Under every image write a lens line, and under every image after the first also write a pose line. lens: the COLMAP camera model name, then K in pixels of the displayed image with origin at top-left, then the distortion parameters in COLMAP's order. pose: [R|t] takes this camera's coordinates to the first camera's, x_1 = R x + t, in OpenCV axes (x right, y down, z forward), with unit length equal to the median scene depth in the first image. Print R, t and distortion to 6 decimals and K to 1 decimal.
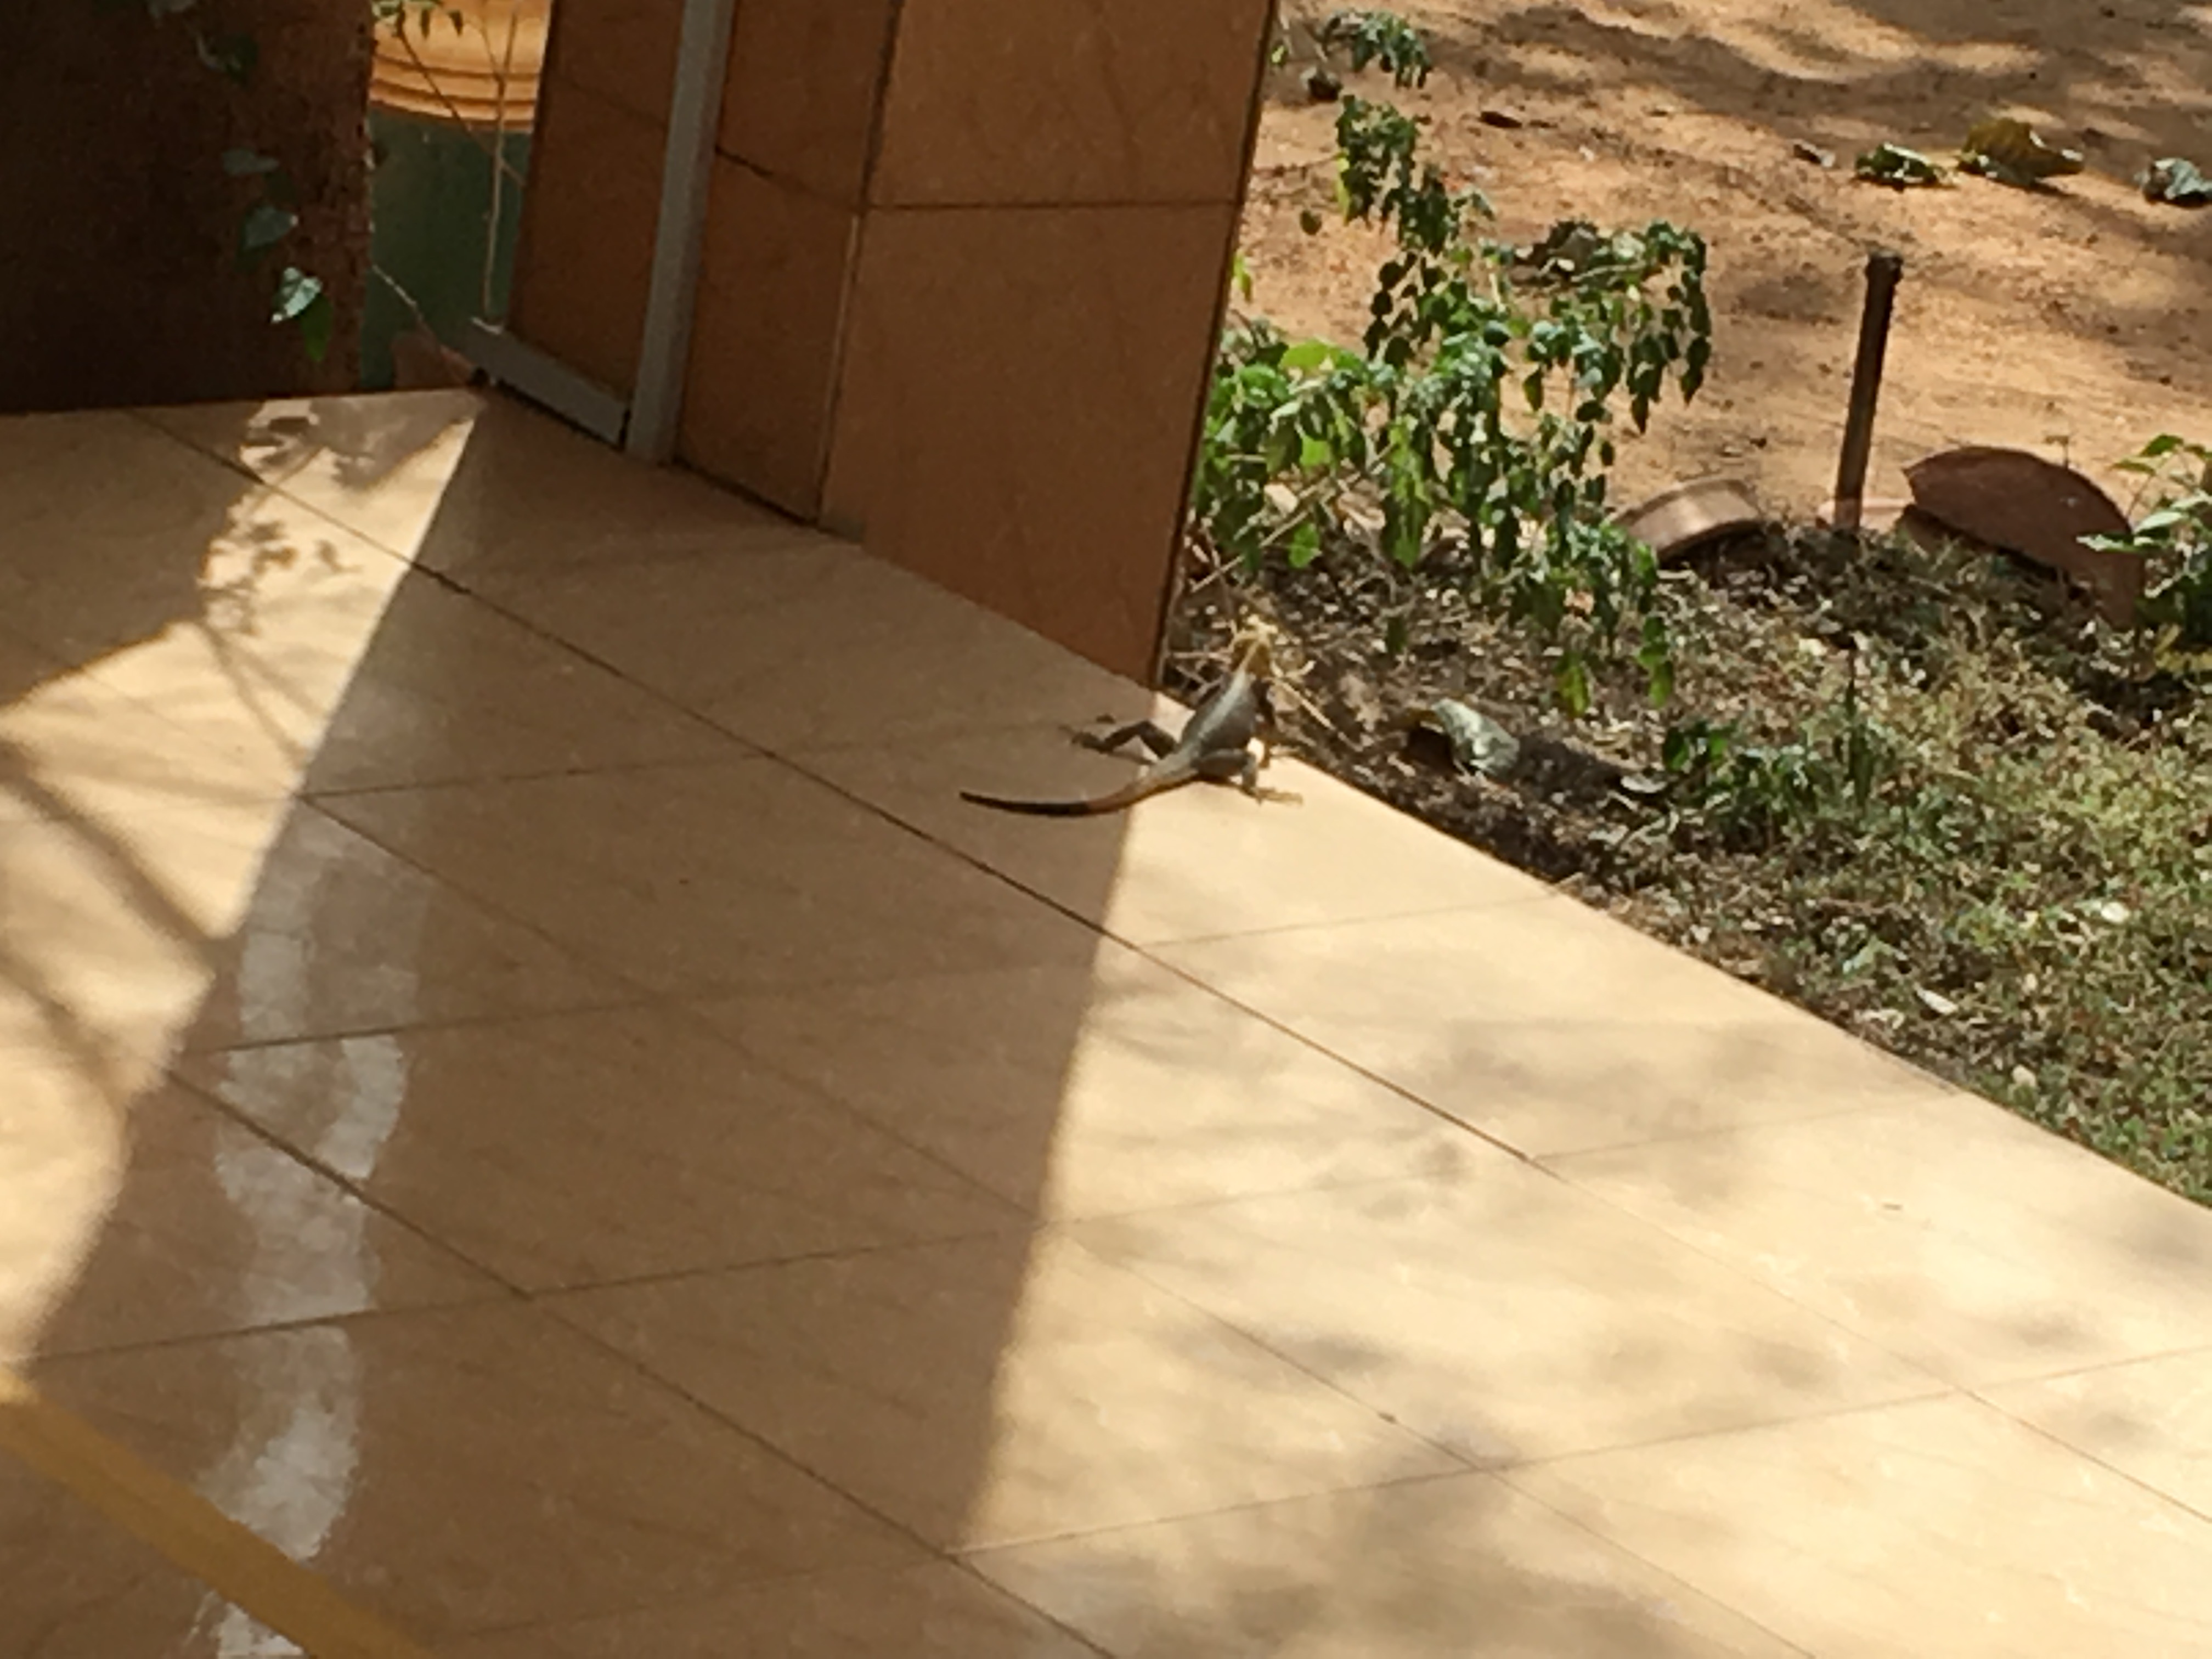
lens RADIAL K [[9393.2, 0, 1106.0], [0, 9393.2, 827.5], [0, 0, 1]] dist [-0.017505, 0.000000]
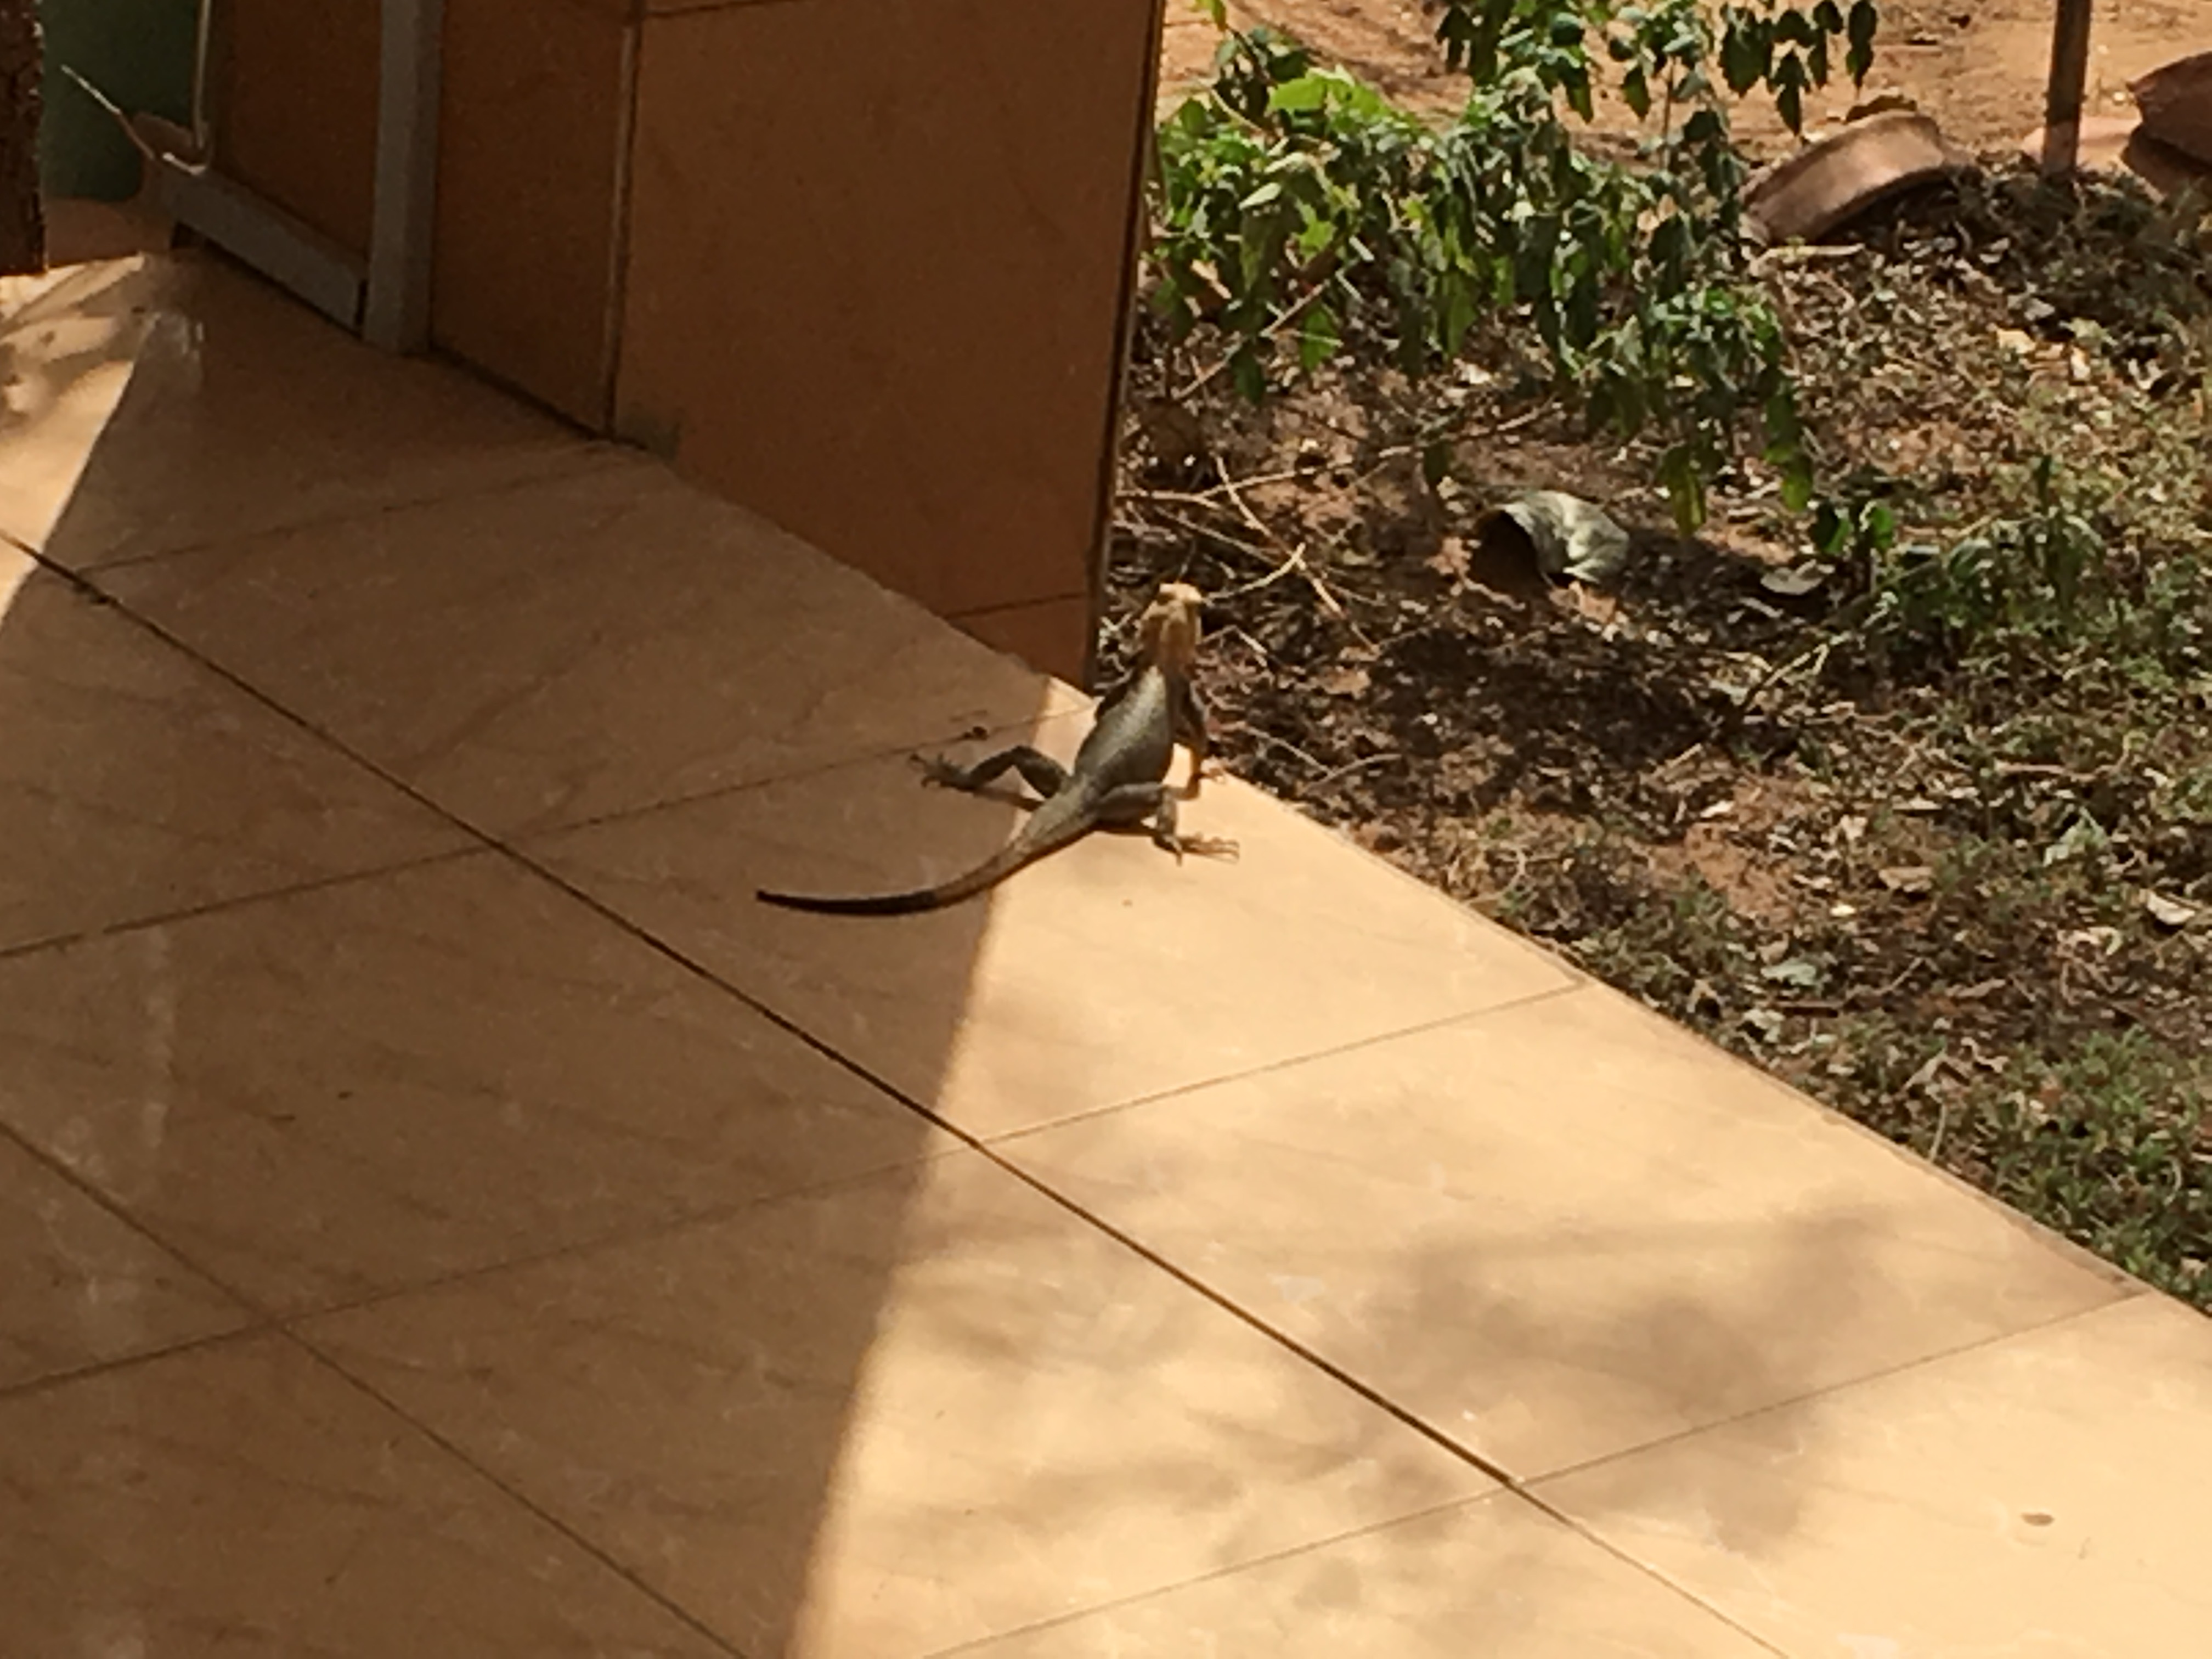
lens RADIAL K [[9393.2, 0, 1111.6], [0, 9393.2, 830.6], [0, 0, 1]] dist [-0.017505, 0.000000]
pose [[0.997200, -0.055538, -0.050079, 0.040750], [0.060017, 0.993865, 0.092900, -0.062236], [0.044612, -0.095646, 0.994415, 0.233886]]
